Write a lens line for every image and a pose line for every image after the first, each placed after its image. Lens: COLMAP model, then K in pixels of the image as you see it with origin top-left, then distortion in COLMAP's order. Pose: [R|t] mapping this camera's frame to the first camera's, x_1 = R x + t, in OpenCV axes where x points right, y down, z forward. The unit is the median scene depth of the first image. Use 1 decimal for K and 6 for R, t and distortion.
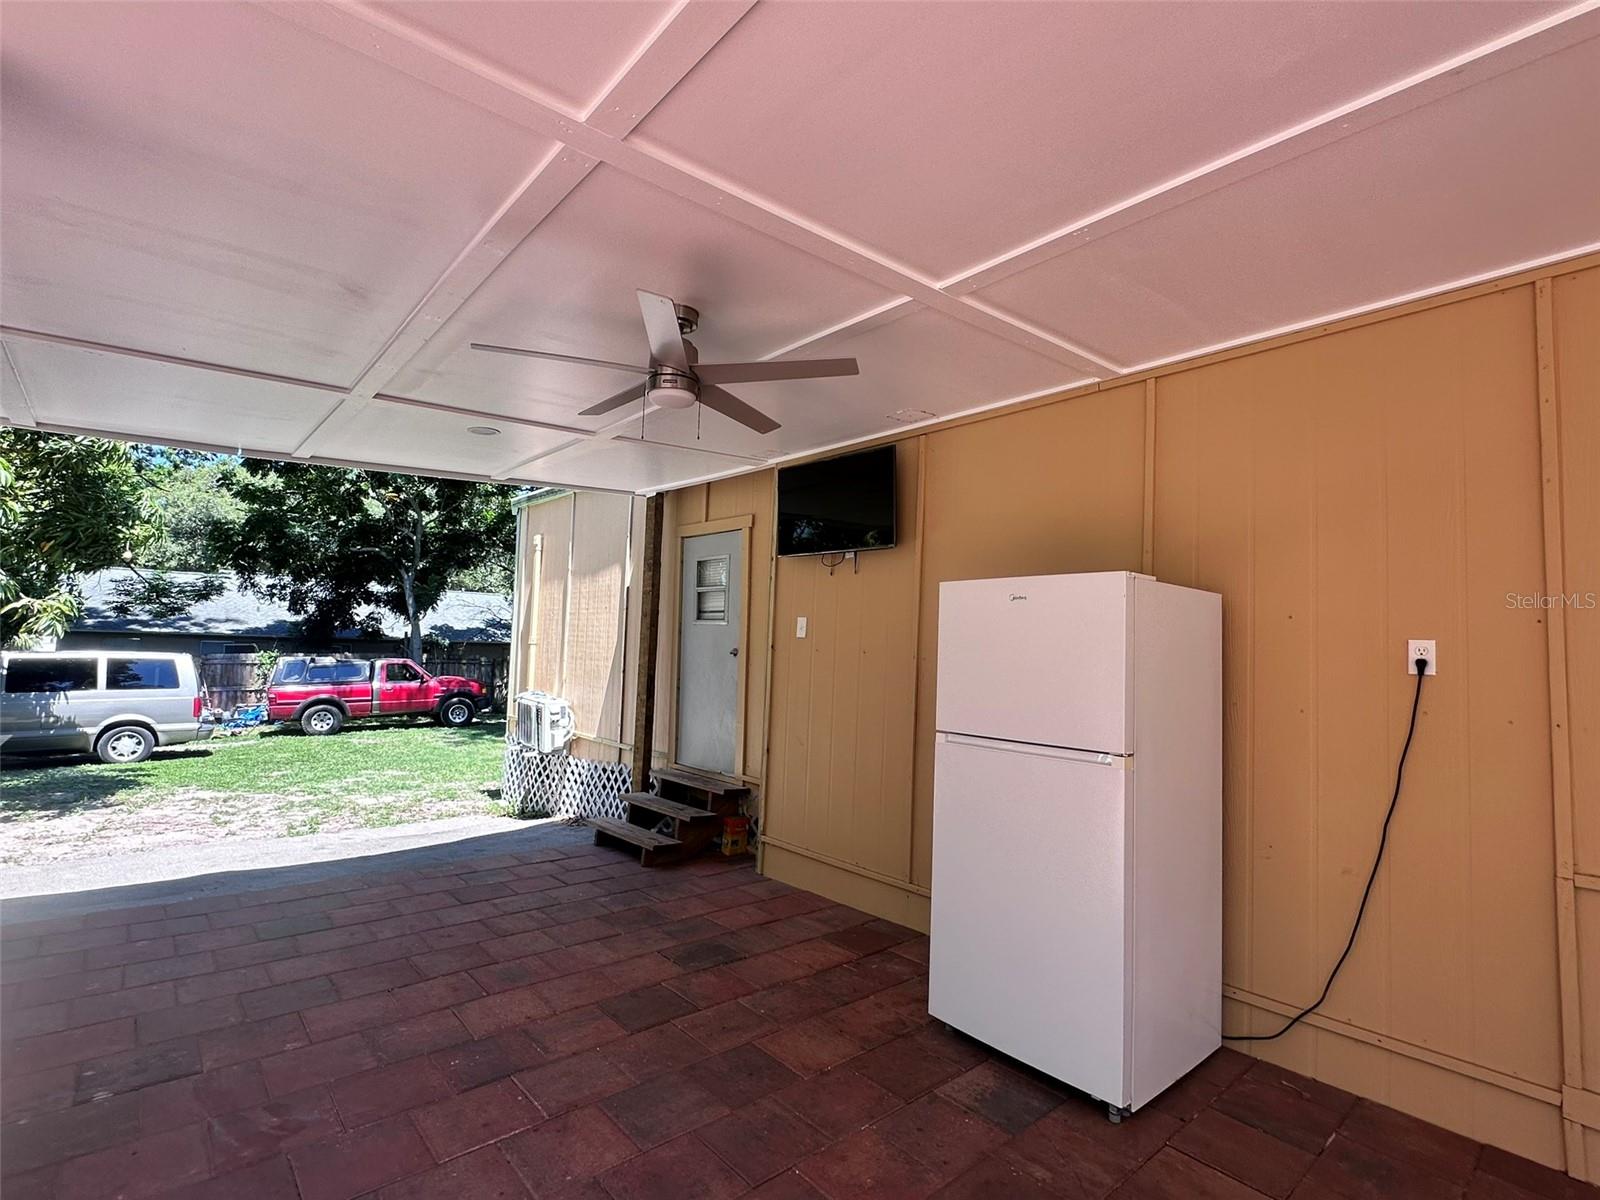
lens RADIAL K [[763.4, 0, 800.0], [0, 763.4, 600.0], [0, 0, 1]] dist [-0.000180, 0.000191]
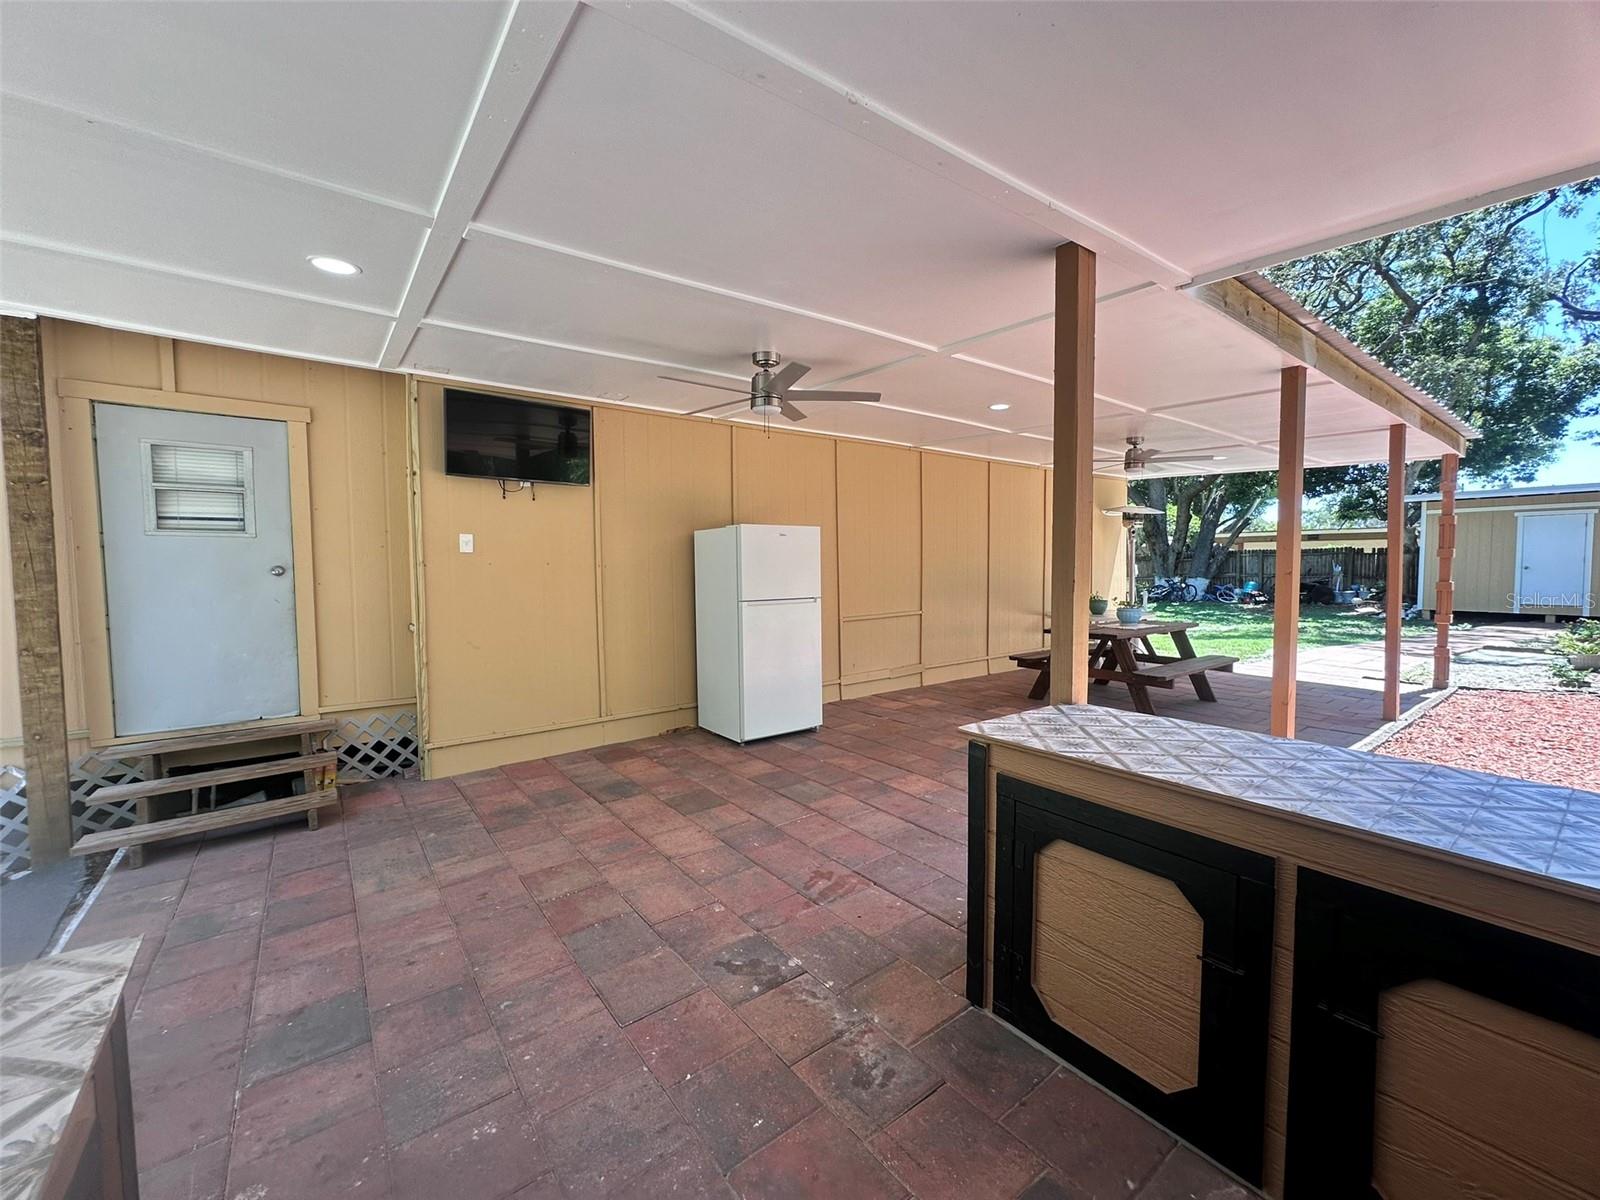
lens RADIAL K [[640.8, 0, 800.0], [0, 640.8, 600.0], [0, 0, 1]] dist [-0.001202, -0.000117]
pose [[0.065912, -0.091934, 0.993581, -1.060145], [-0.055286, 0.993881, 0.095629, 0.002770], [-0.996293, -0.061234, 0.060426, 0.557394]]
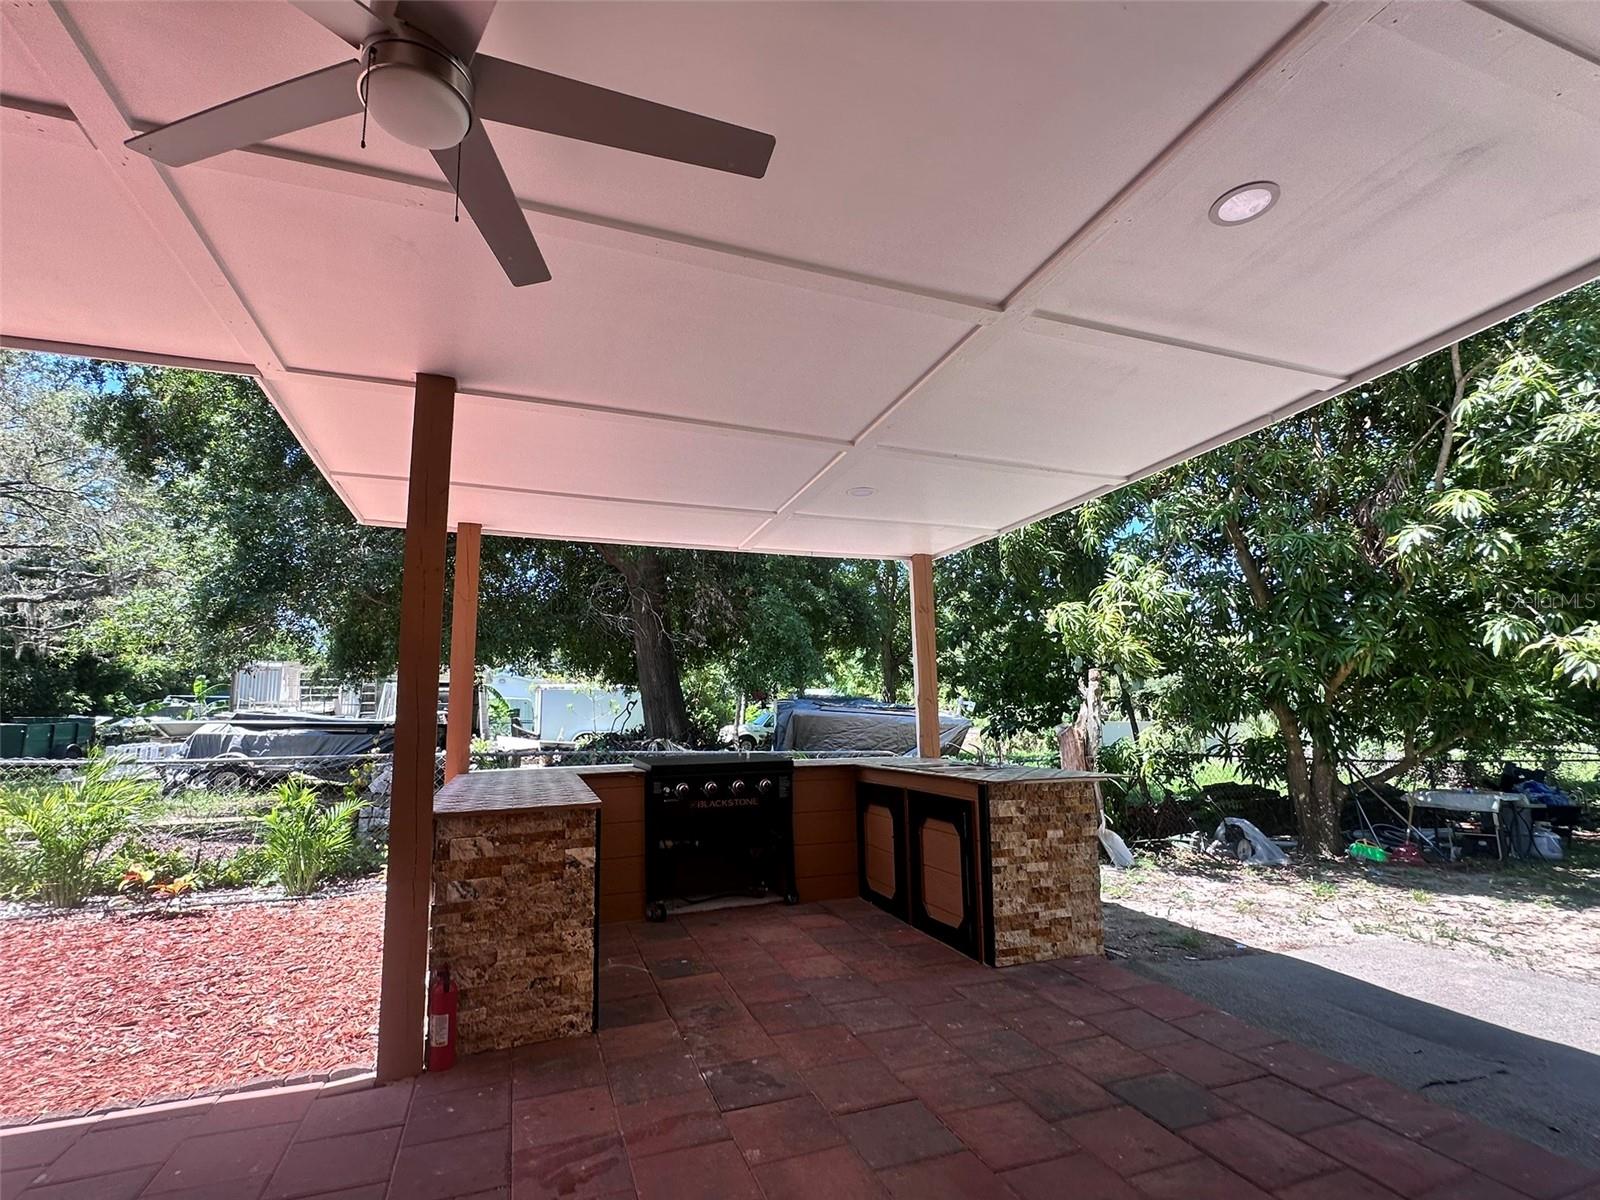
lens RADIAL K [[763.4, 0, 800.0], [0, 763.4, 600.0], [0, 0, 1]] dist [-0.000180, 0.000191]
pose [[-0.356617, -0.154504, -0.921386, 0.104340], [0.069490, 0.979112, -0.191079, 0.108138], [0.931663, -0.132169, -0.338431, 0.925514]]
